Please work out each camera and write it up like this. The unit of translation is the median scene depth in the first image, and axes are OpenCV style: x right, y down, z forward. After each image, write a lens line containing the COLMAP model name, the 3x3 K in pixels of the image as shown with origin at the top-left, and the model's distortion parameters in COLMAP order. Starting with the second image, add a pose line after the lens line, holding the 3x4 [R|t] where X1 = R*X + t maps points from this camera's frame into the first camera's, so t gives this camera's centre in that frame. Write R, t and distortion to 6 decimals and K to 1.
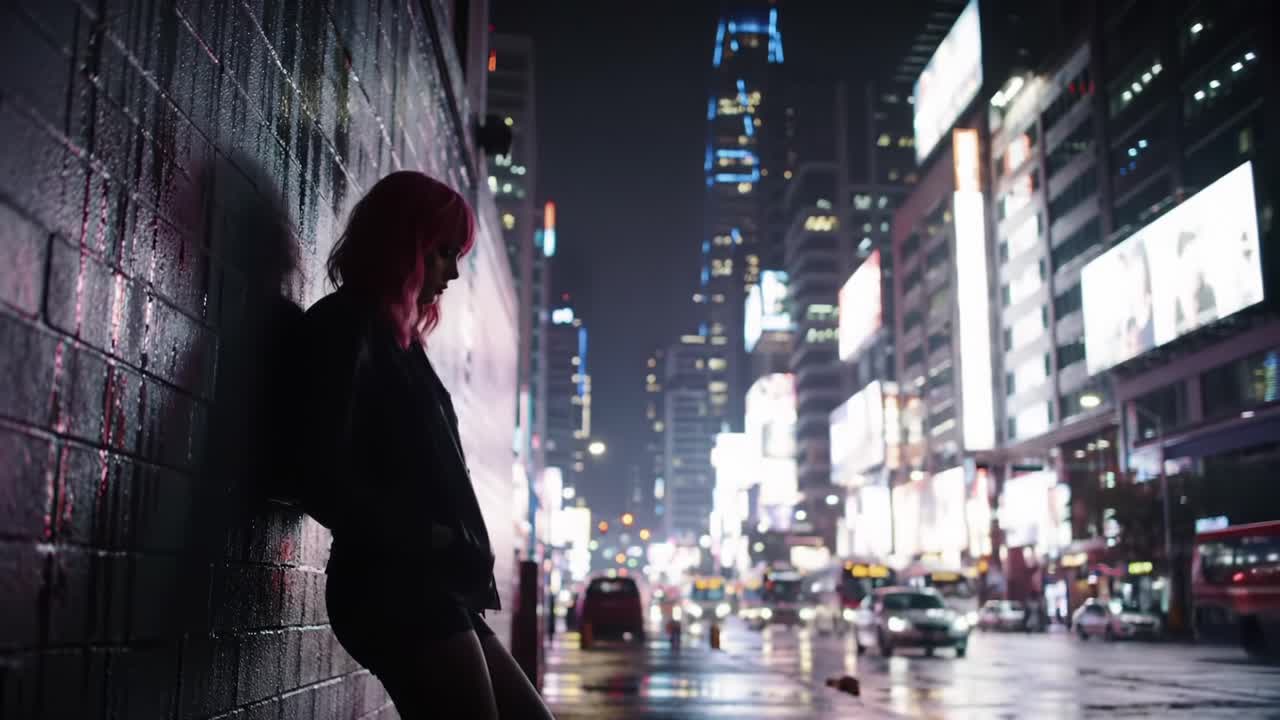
lens RADIAL K [[1298.3, 0, 640.0], [0, 1298.3, 360.0], [0, 0, 1]] dist [-0.001105, -0.001477]
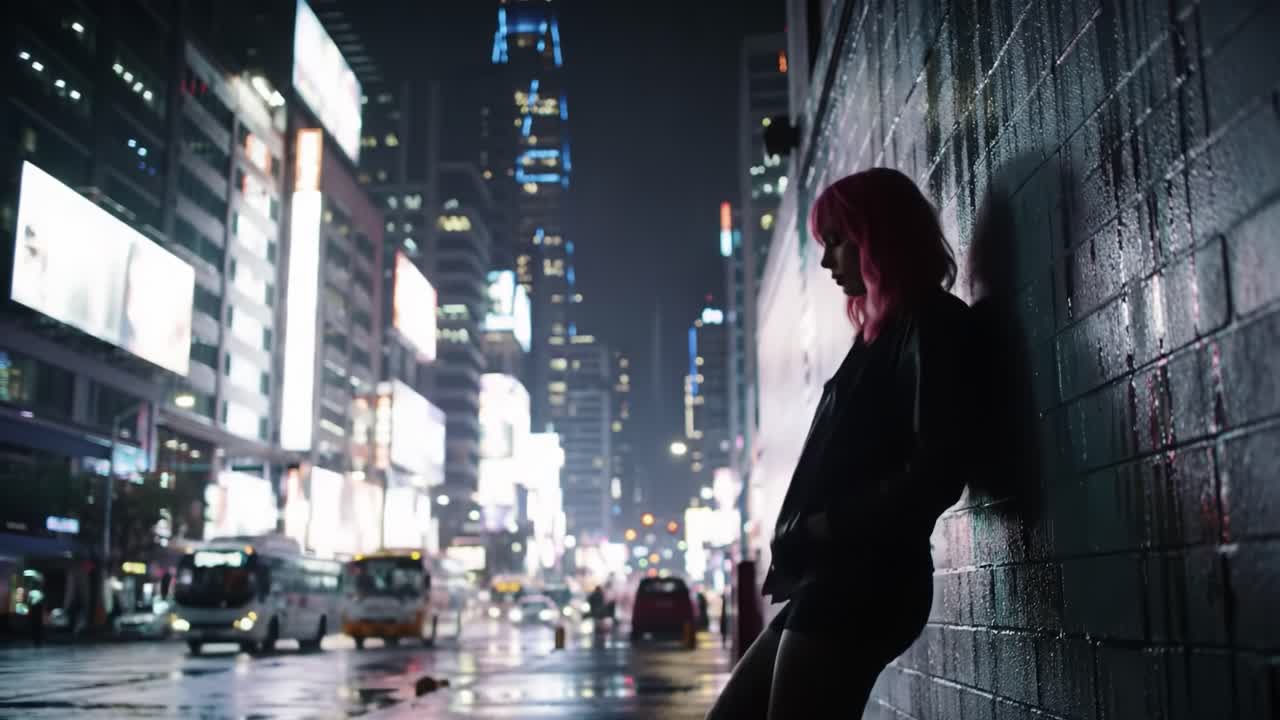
lens RADIAL K [[1298.3, 0, 640.0], [0, 1298.3, 360.0], [0, 0, 1]] dist [-0.001105, -0.001477]
pose [[-0.995989, 0.016967, 0.087858, -0.089251], [-0.016416, 0.930547, -0.365805, 0.357016], [-0.087963, -0.365780, -0.926535, 1.881046]]
